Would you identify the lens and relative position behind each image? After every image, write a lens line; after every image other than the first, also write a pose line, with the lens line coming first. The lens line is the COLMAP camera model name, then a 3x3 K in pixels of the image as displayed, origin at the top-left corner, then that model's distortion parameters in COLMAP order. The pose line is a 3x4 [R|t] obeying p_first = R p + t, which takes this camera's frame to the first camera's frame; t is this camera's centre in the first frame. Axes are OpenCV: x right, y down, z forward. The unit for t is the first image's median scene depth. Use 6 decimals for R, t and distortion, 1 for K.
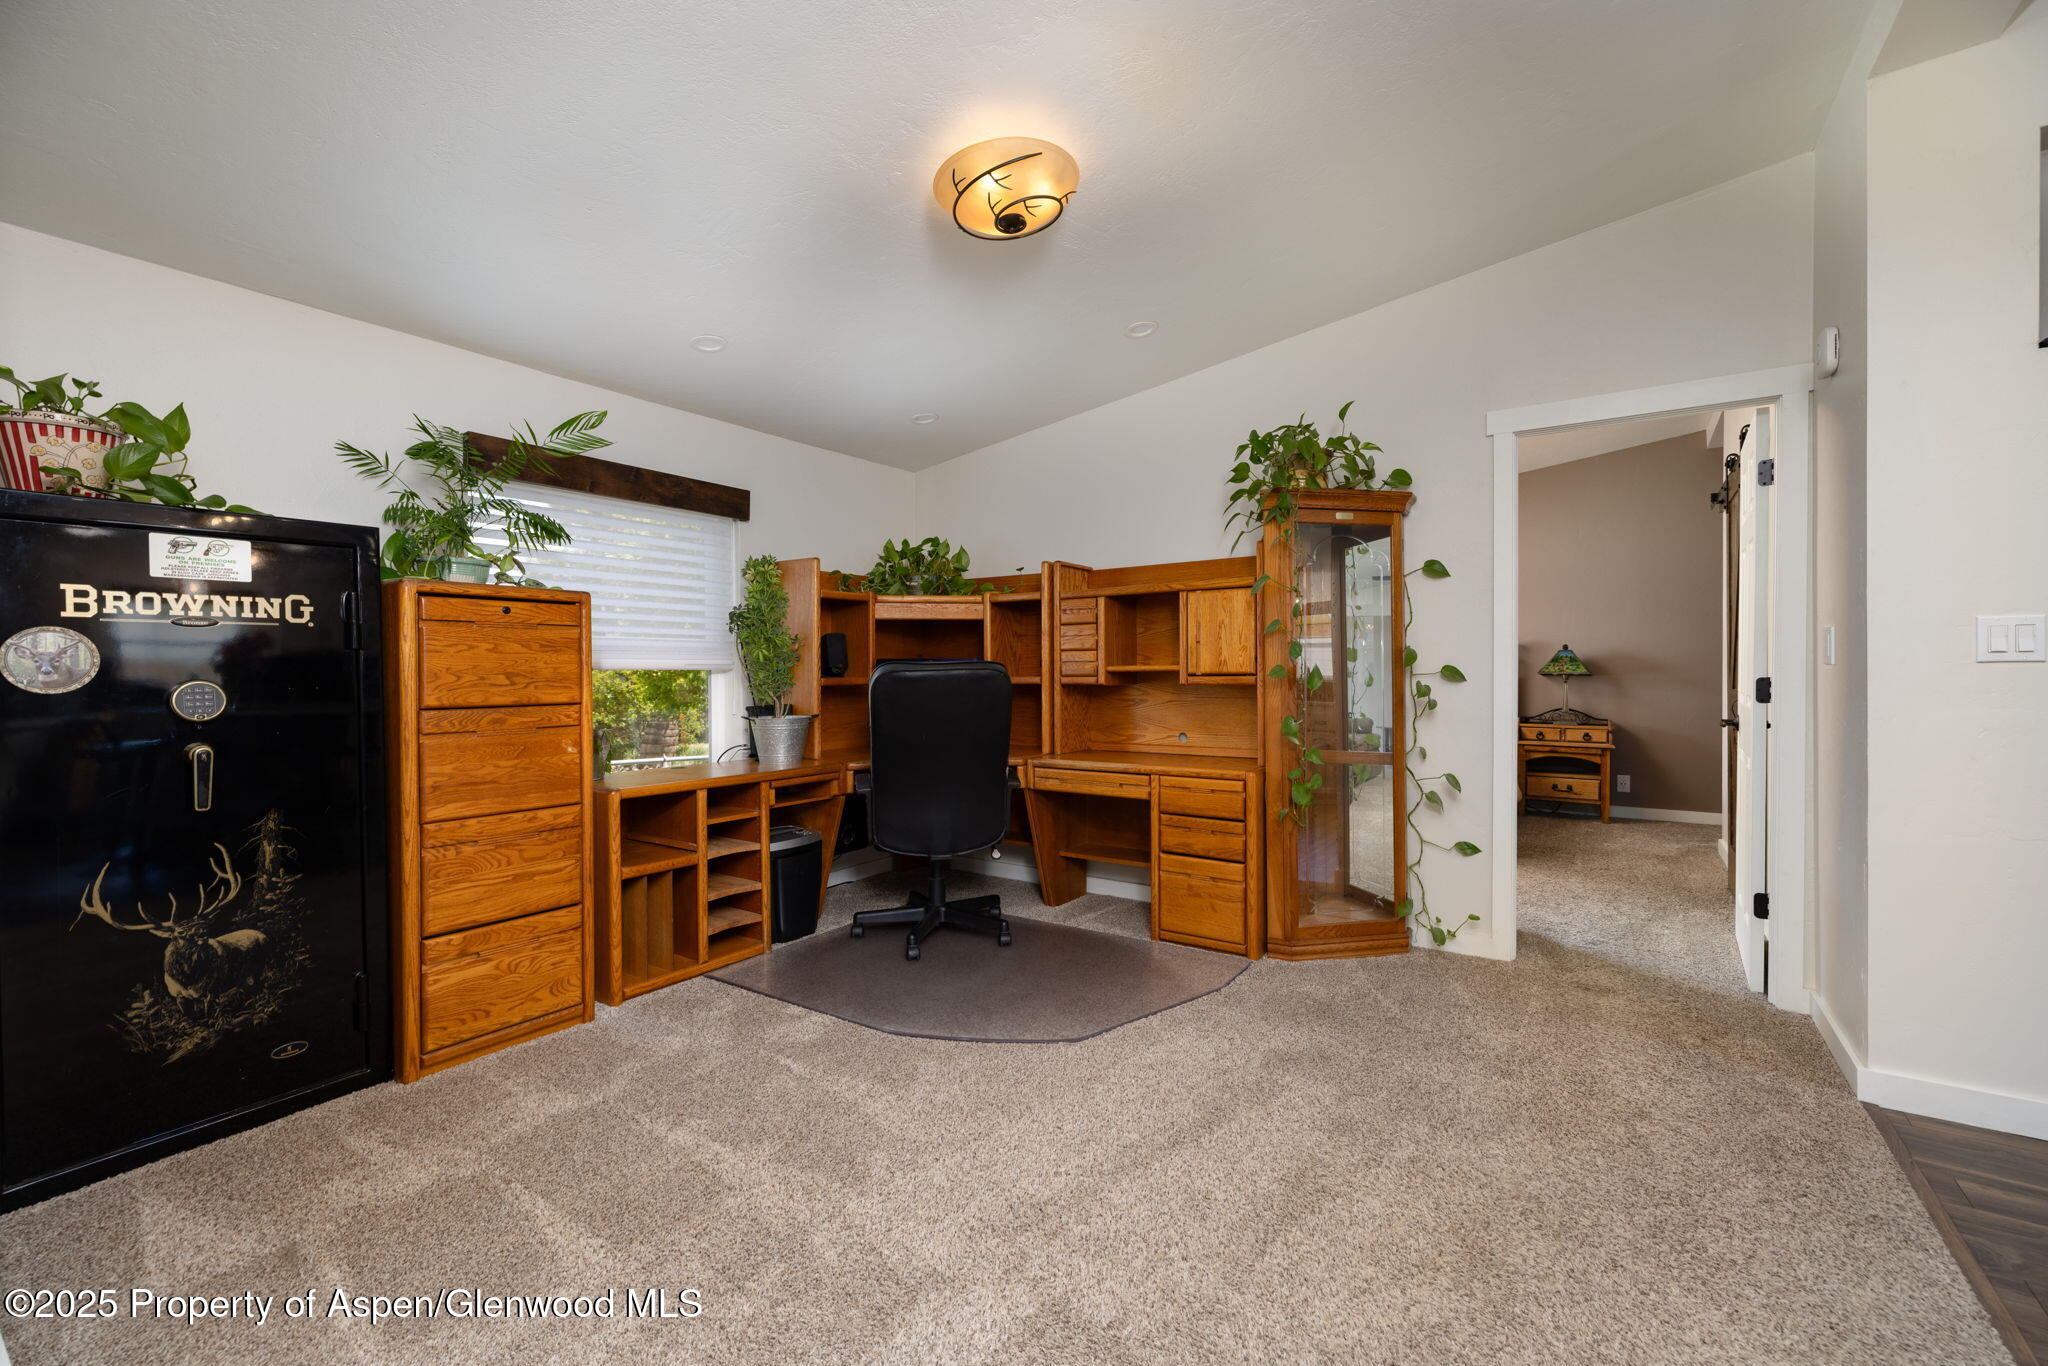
lens RADIAL K [[860.0, 0, 1011.7], [0, 860.0, 679.2], [0, 0, 1]] dist [-0.001373, 0.000847]
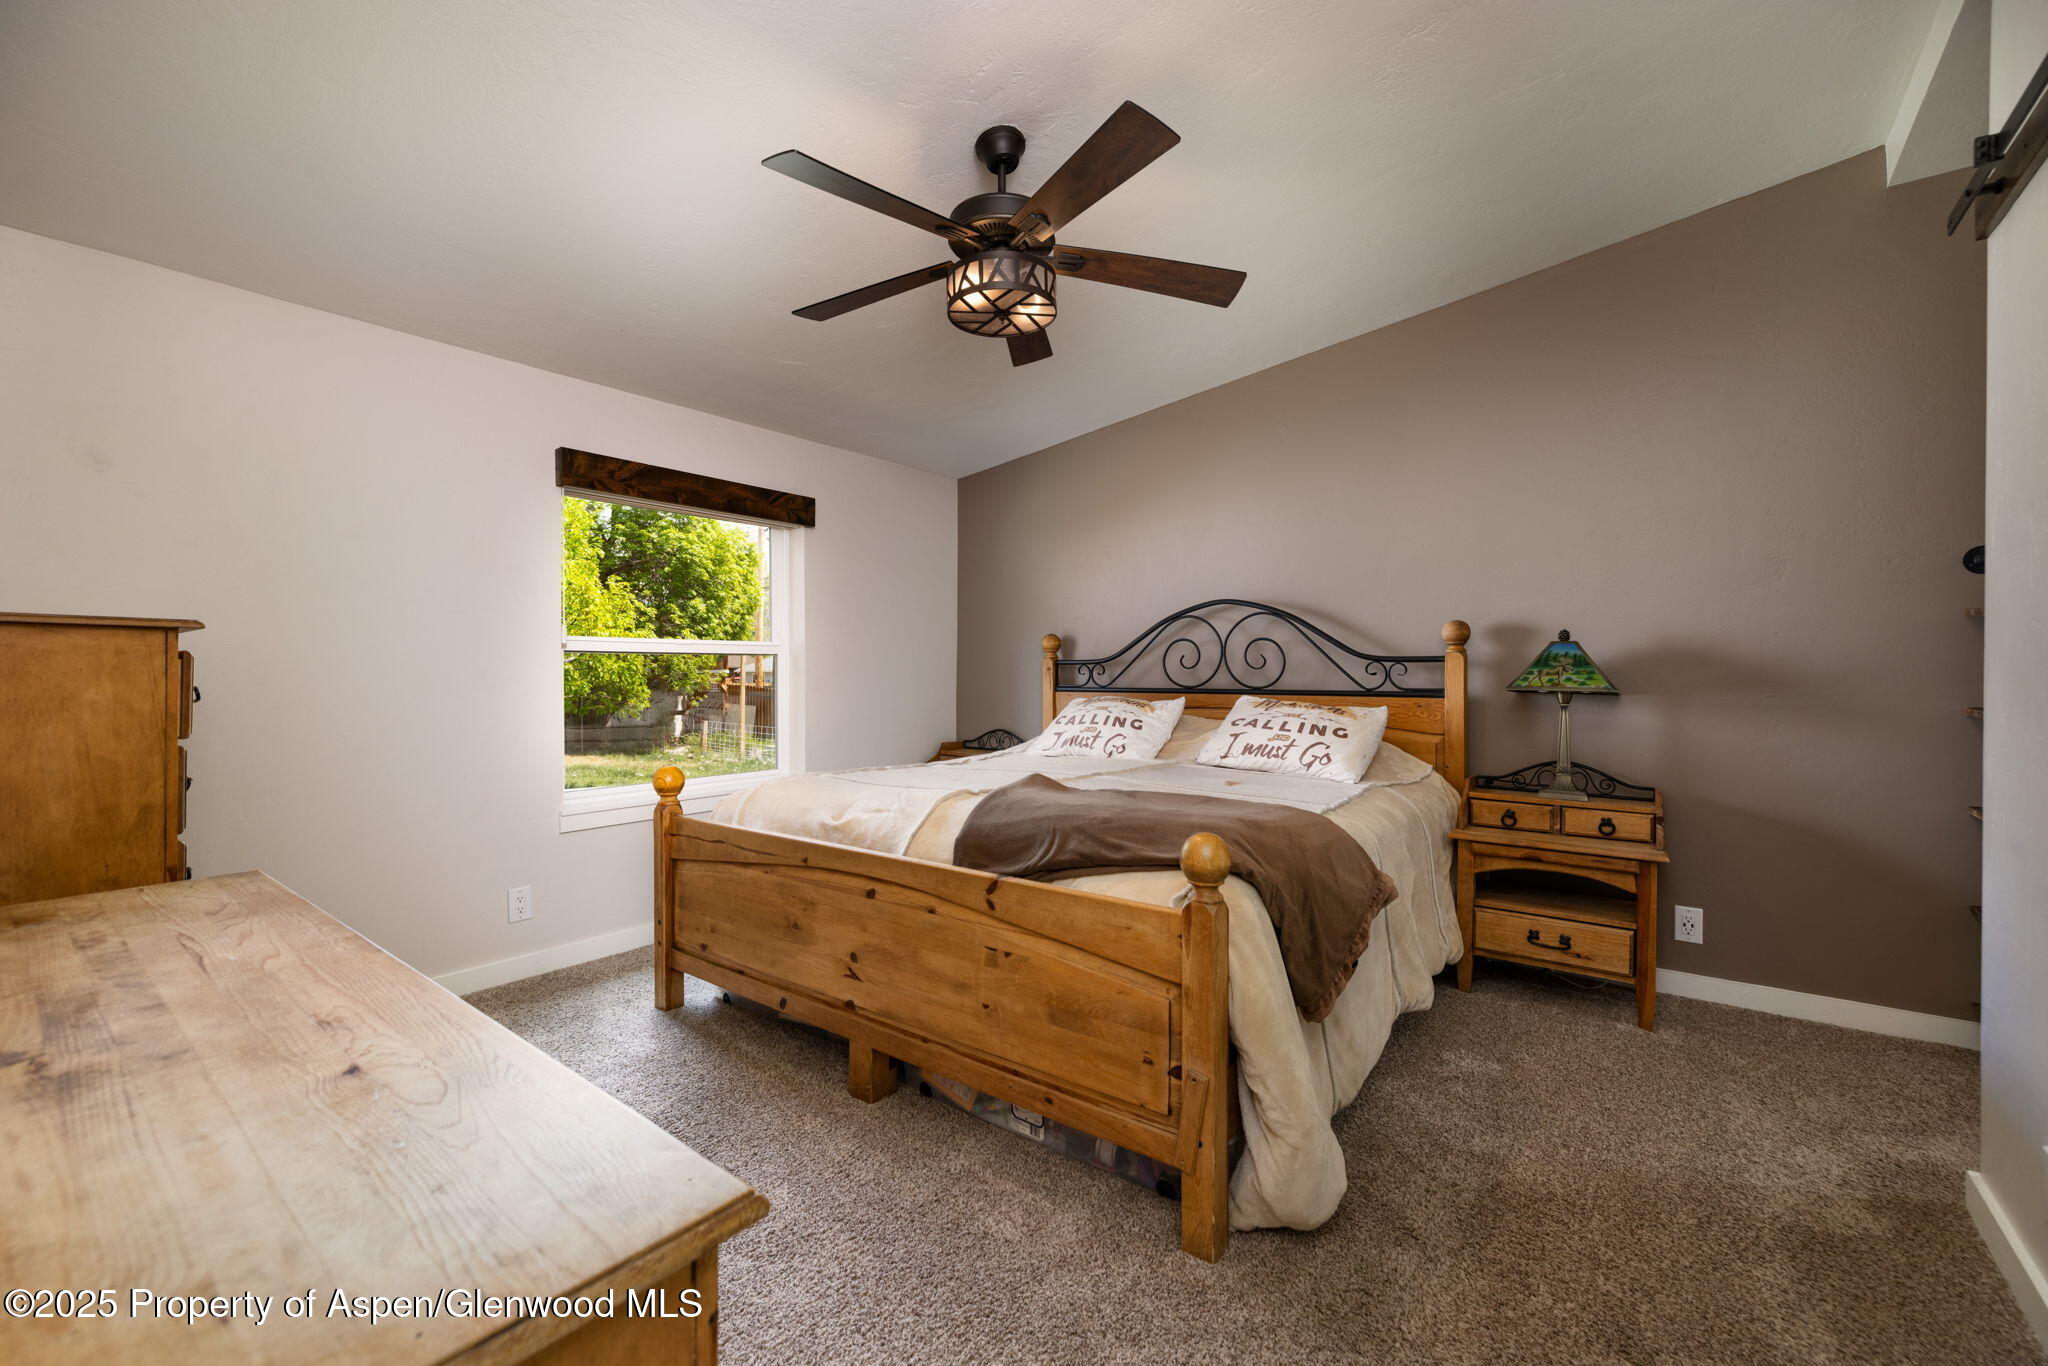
lens RADIAL K [[860.0, 0, 1031.7], [0, 860.0, 676.4], [0, 0, 1]] dist [-0.001373, 0.000847]
pose [[0.998729, 0.008229, -0.049731, 0.384562], [-0.008757, 0.999907, -0.010422, -0.007079], [0.049640, 0.010844, 0.998708, 0.523894]]
